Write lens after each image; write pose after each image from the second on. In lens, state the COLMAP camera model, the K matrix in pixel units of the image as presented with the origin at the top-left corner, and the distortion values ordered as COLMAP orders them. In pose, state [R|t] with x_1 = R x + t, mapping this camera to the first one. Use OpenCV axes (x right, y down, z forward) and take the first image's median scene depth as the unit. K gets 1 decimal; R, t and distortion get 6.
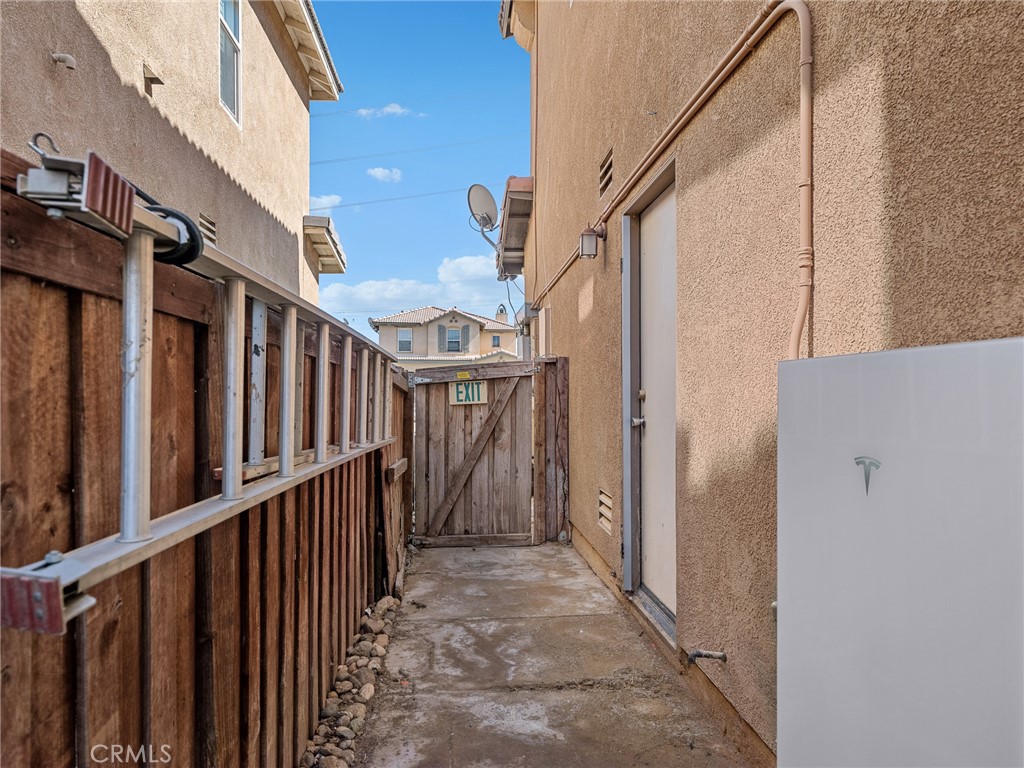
lens RADIAL K [[608.6, 0, 510.5], [0, 608.6, 391.4], [0, 0, 1]] dist [0.004201, -0.001774]
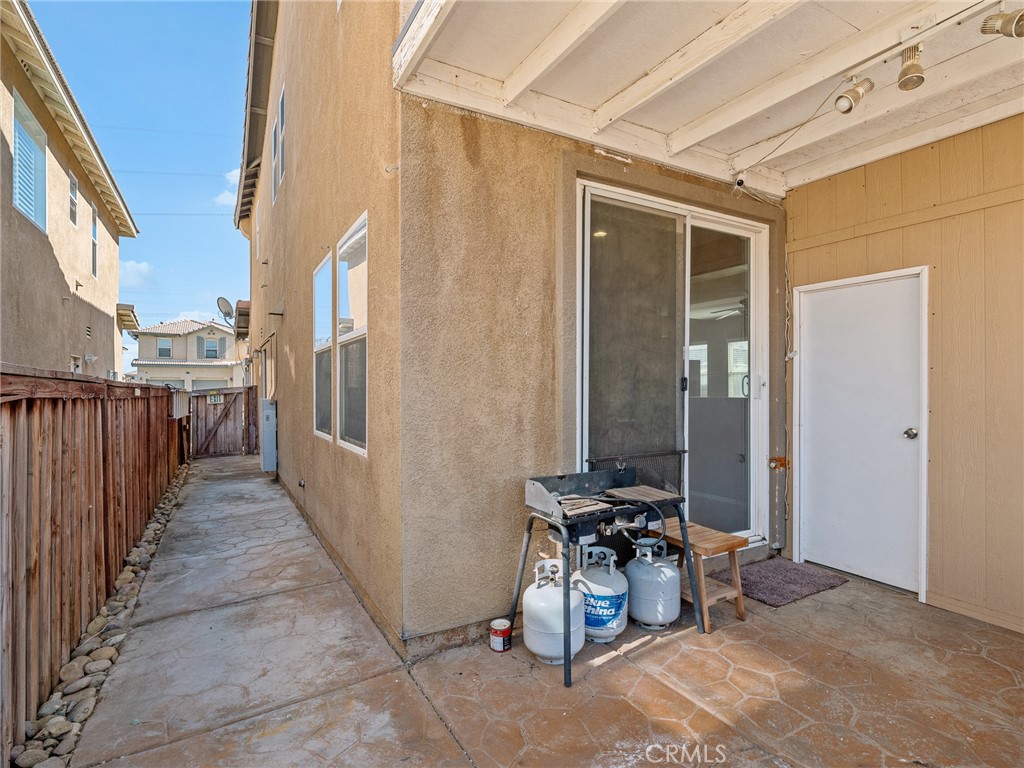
lens RADIAL K [[501.5, 0, 493.0], [0, 501.5, 380.8], [0, 0, 1]] dist [0.004750, 0.000316]
pose [[0.914660, -0.004378, 0.404201, 0.144916], [0.009056, 0.999912, -0.009663, -0.043996], [-0.404123, 0.012498, 0.914619, -1.409466]]
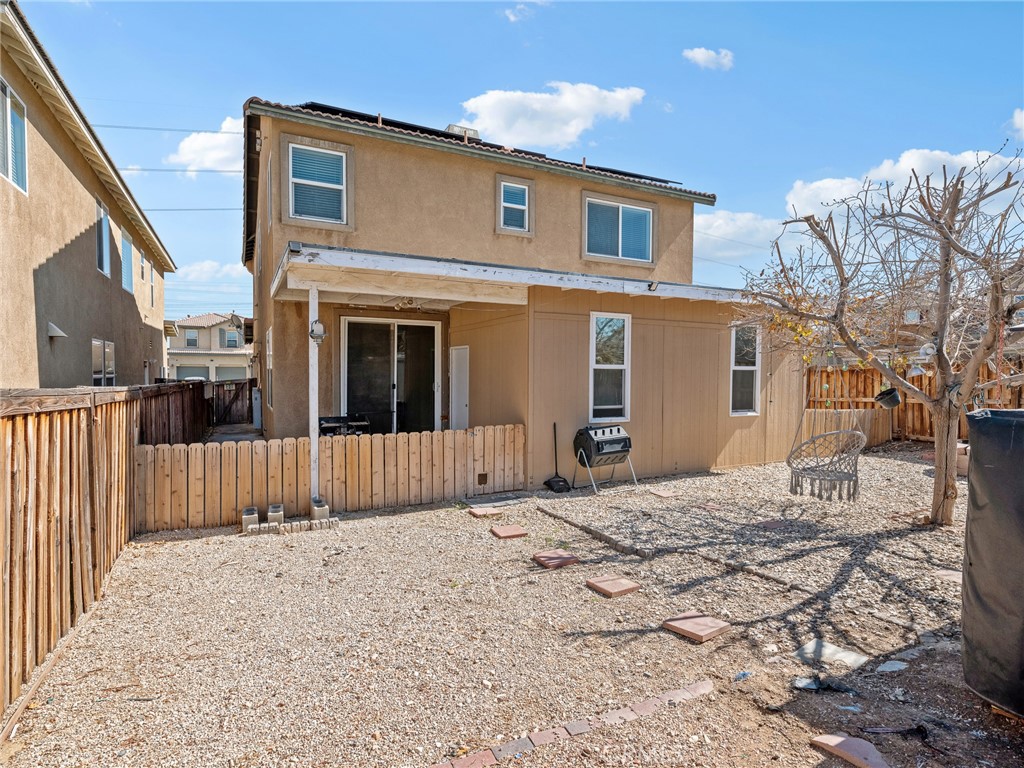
lens RADIAL K [[501.5, 0, 485.6], [0, 501.5, 383.6], [0, 0, 1]] dist [0.004750, 0.000316]
pose [[0.932797, -0.014209, 0.360122, 0.302895], [0.004917, 0.999631, 0.026705, -0.096005], [-0.360369, -0.023140, 0.932523, -2.612794]]
